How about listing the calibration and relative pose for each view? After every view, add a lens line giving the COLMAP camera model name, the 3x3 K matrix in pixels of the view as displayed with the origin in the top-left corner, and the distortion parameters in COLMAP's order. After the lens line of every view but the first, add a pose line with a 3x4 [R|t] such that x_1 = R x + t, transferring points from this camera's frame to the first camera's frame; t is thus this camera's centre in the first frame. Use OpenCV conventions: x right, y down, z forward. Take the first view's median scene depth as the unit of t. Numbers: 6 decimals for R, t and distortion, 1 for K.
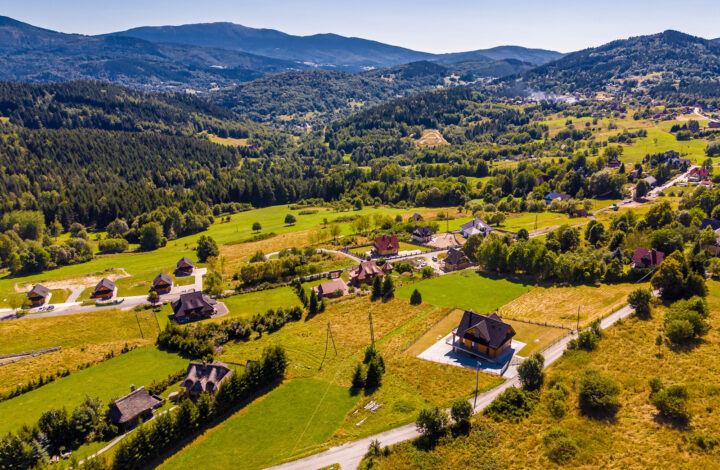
lens RADIAL K [[517.6, 0, 380.1], [0, 517.6, 258.6], [0, 0, 1]] dist [0.015048, -0.016367]
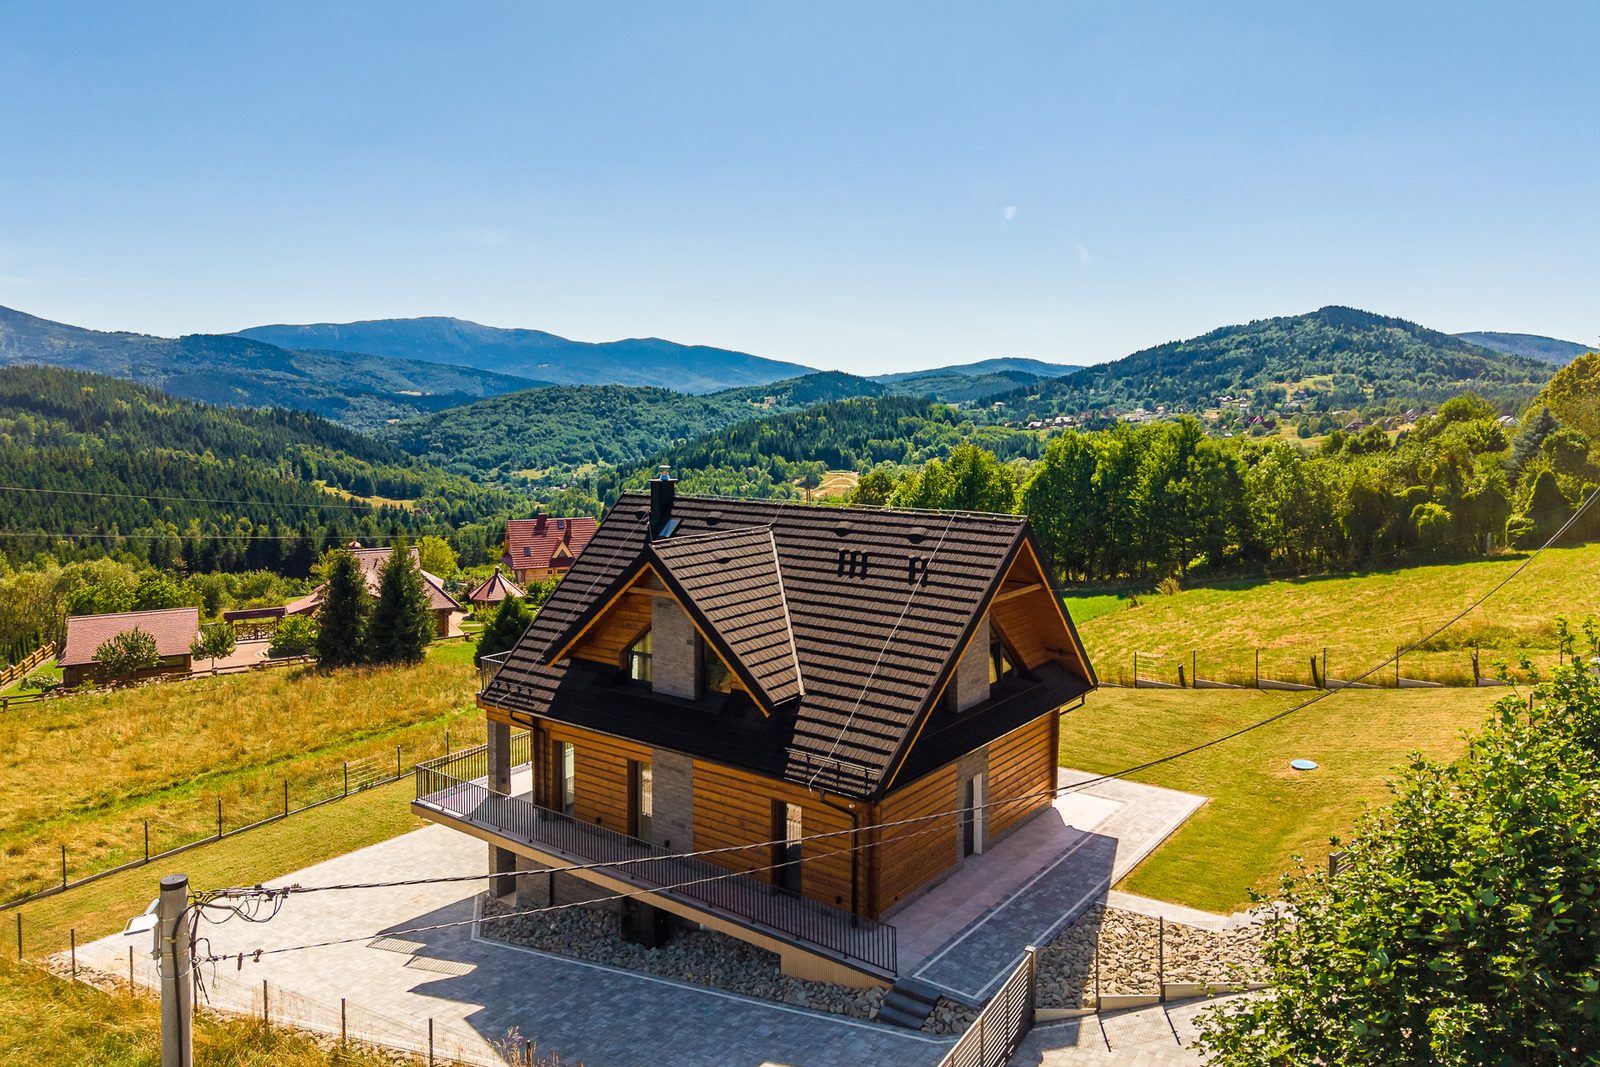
lens RADIAL K [[1100.7, 0, 789.9], [0, 1100.7, 487.6], [0, 0, 1]] dist [0.024336, -0.032963]
pose [[0.999565, -0.005656, 0.028956, 0.032079], [0.013562, 0.959696, -0.280714, 0.027556], [-0.026201, 0.280985, 0.959355, 0.129222]]
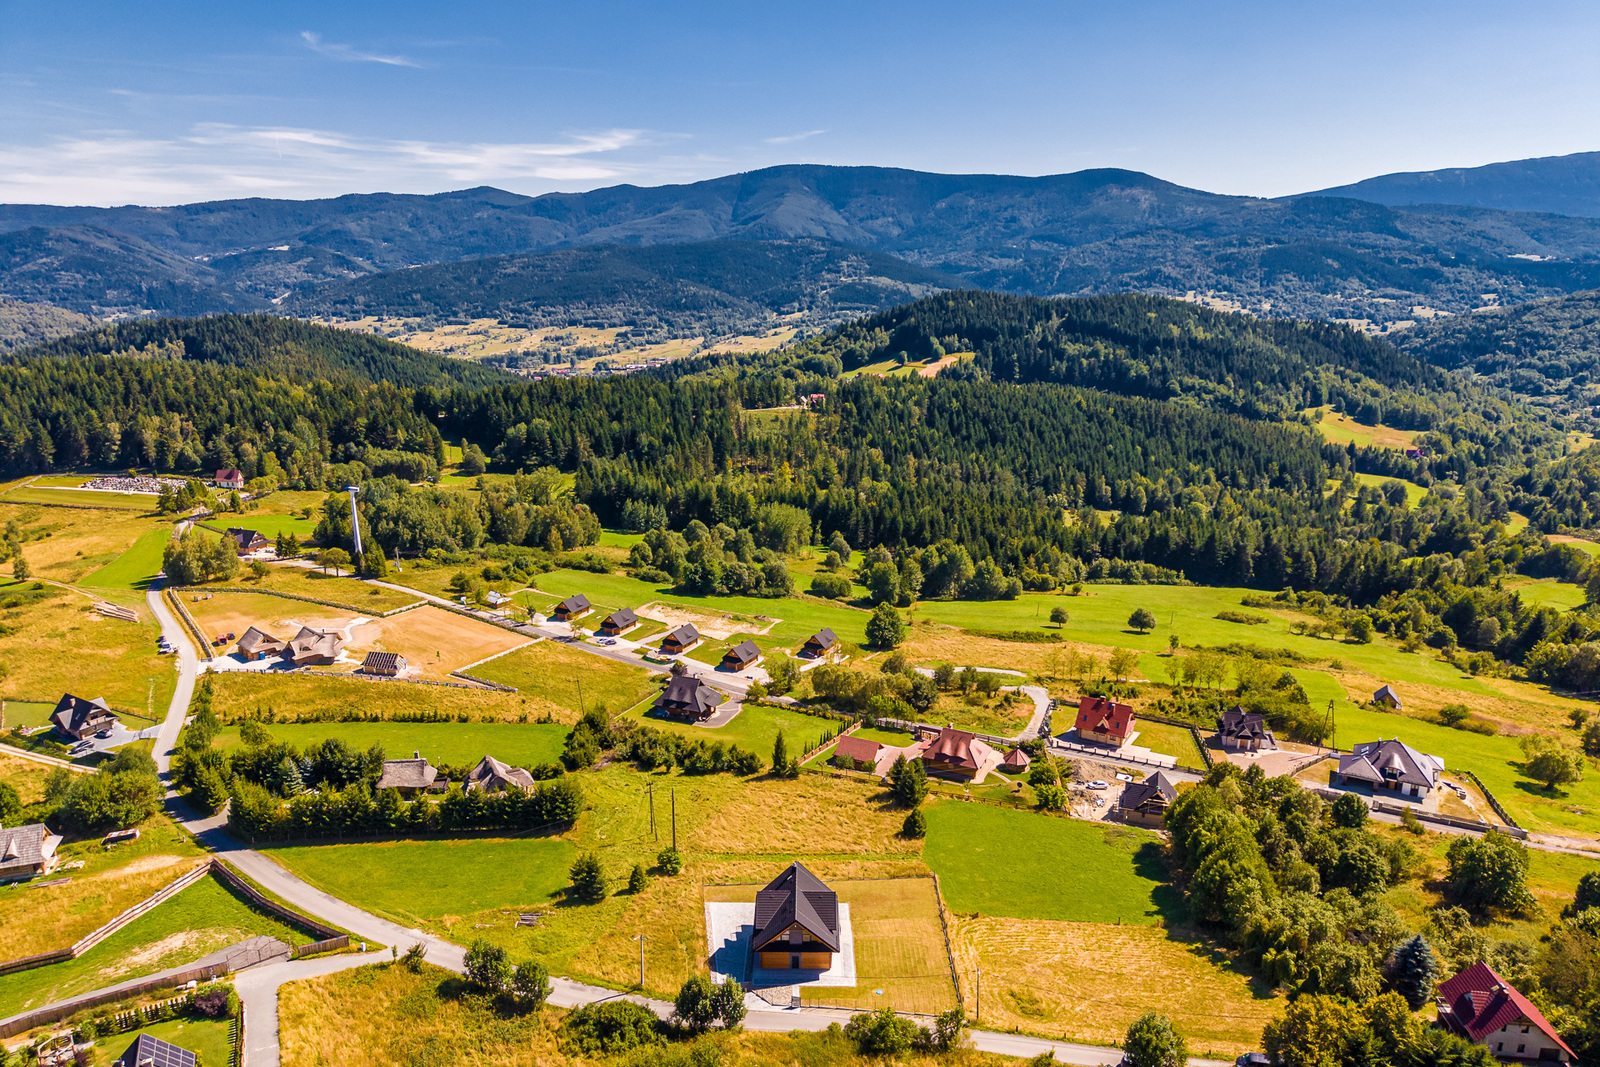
lens RADIAL K [[1063.9, 0, 790.7], [0, 1063.9, 563.6], [0, 0, 1]] dist [0.027671, -0.033080]
pose [[0.617722, 0.217804, -0.755633, 0.144604], [-0.270409, 0.961117, 0.055976, -0.037994], [0.738443, 0.169752, 0.652599, 0.045747]]
